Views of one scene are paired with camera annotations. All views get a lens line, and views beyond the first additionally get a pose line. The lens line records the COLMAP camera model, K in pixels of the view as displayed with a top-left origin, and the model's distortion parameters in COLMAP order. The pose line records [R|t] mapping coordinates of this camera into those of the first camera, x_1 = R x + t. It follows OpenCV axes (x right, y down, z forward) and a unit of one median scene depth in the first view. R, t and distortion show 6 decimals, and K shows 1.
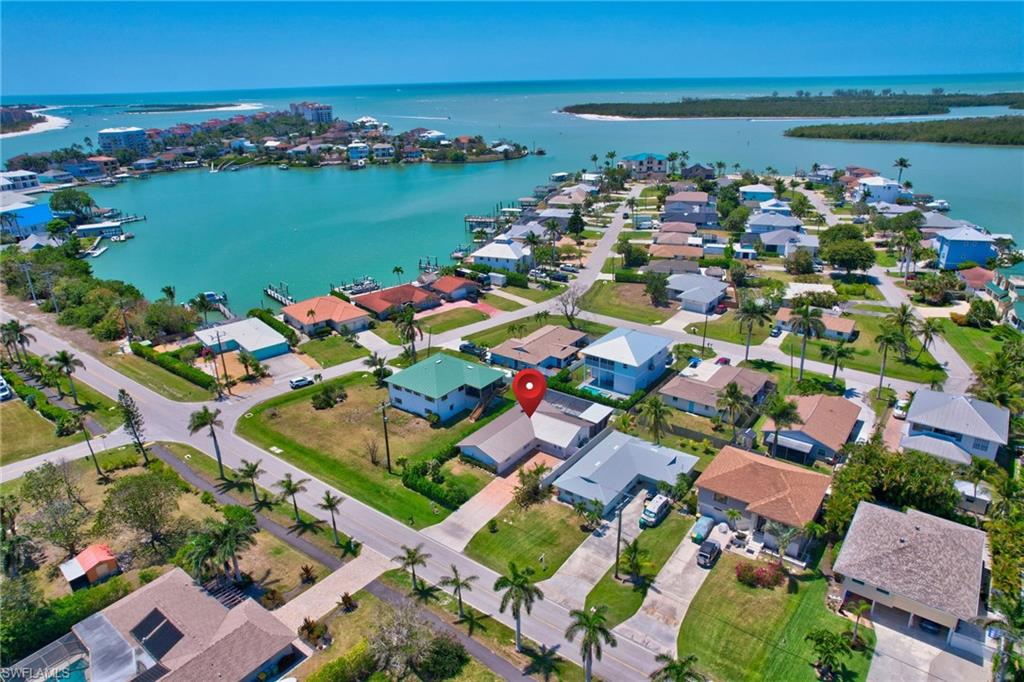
lens RADIAL K [[647.6, 0, 512.2], [0, 647.6, 355.0], [0, 0, 1]] dist [-0.060429, 0.057446]
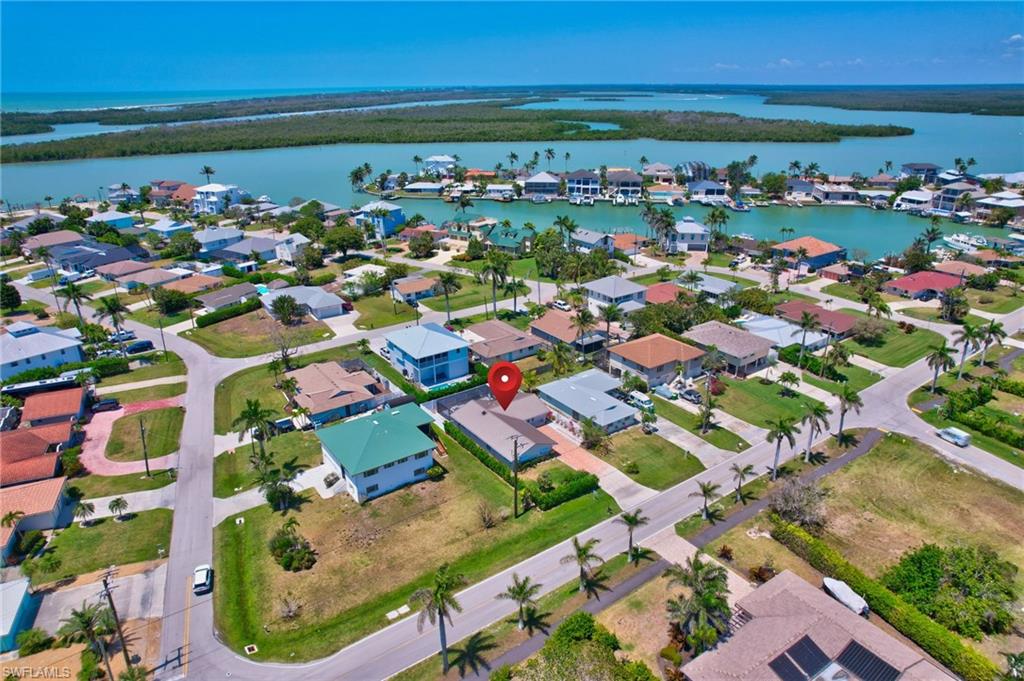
lens RADIAL K [[647.6, 0, 512.2], [0, 647.6, 354.5], [0, 0, 1]] dist [-0.060429, 0.057446]
pose [[0.317020, -0.357395, 0.878503, -0.564894], [0.380999, 0.896245, 0.227124, -0.141579], [-0.868526, 0.262706, 0.420295, 0.358473]]
